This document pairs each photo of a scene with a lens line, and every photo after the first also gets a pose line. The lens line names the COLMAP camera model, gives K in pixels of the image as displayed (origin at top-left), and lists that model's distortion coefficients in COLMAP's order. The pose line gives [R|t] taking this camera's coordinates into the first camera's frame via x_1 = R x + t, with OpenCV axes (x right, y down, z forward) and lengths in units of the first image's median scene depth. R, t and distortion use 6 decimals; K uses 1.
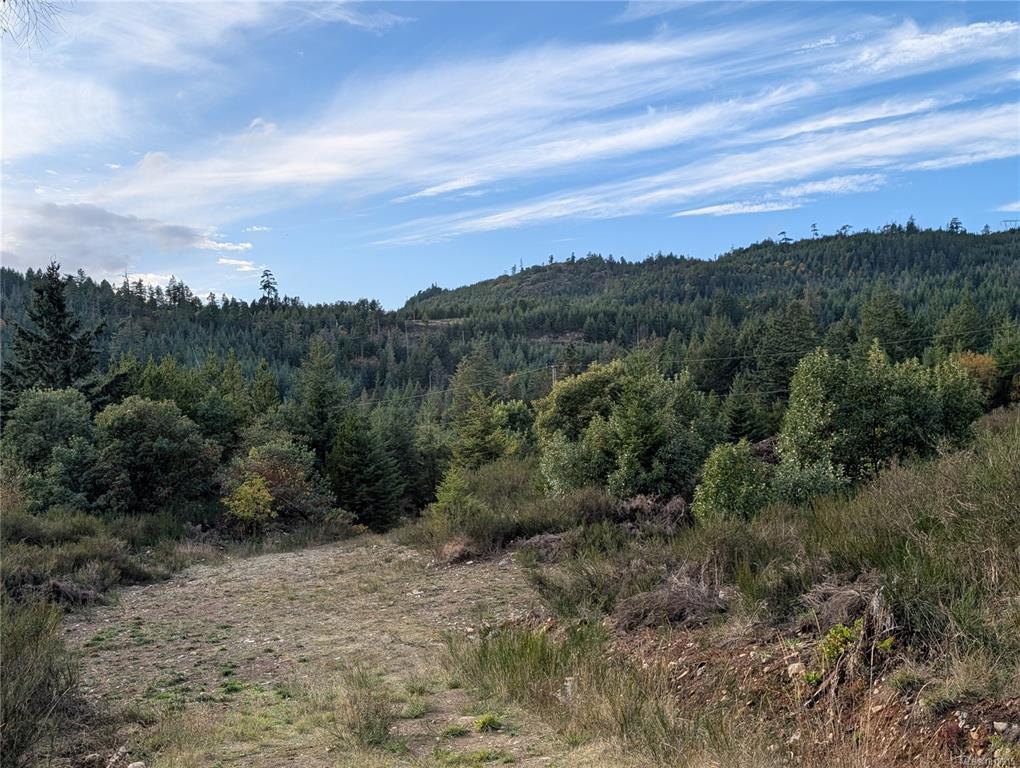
lens RADIAL K [[997.6, 0, 507.8], [0, 997.6, 404.8], [0, 0, 1]] dist [0.104874, -0.514131]
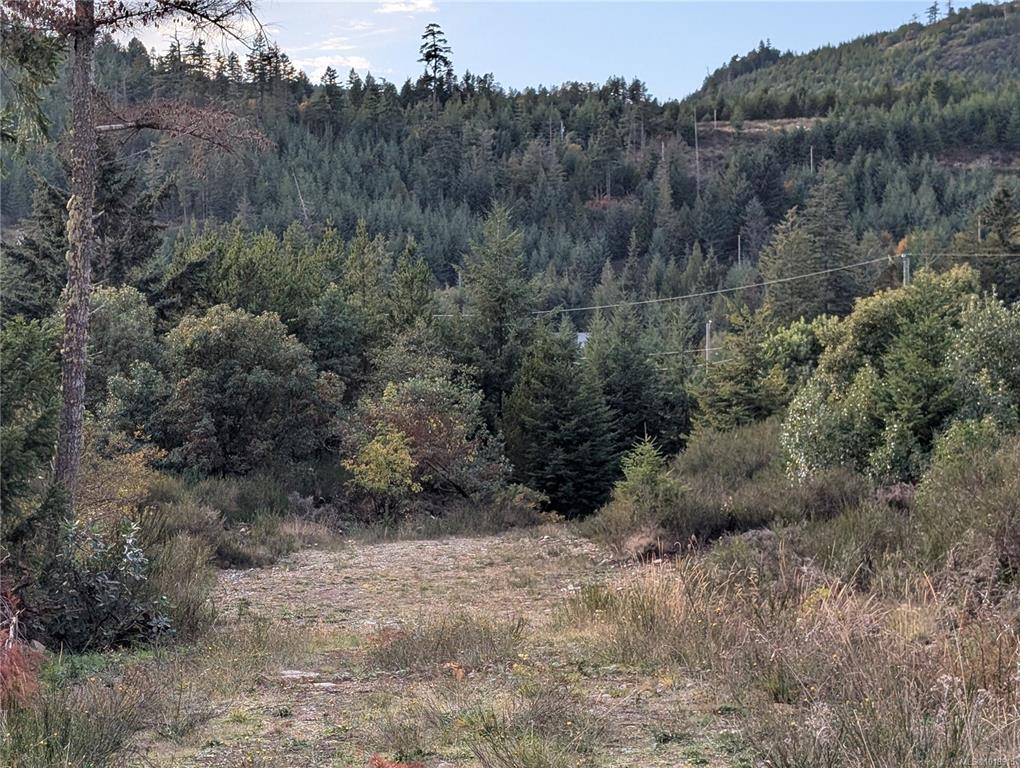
lens RADIAL K [[1993.1, 0, 352.0], [0, 1993.1, 351.0], [0, 0, 1]] dist [0.033755, 0.174616]
pose [[0.962550, 0.030613, -0.269371, 0.061017], [-0.021891, 0.999136, 0.035324, -0.020965], [0.270220, -0.028104, 0.962388, -0.218447]]
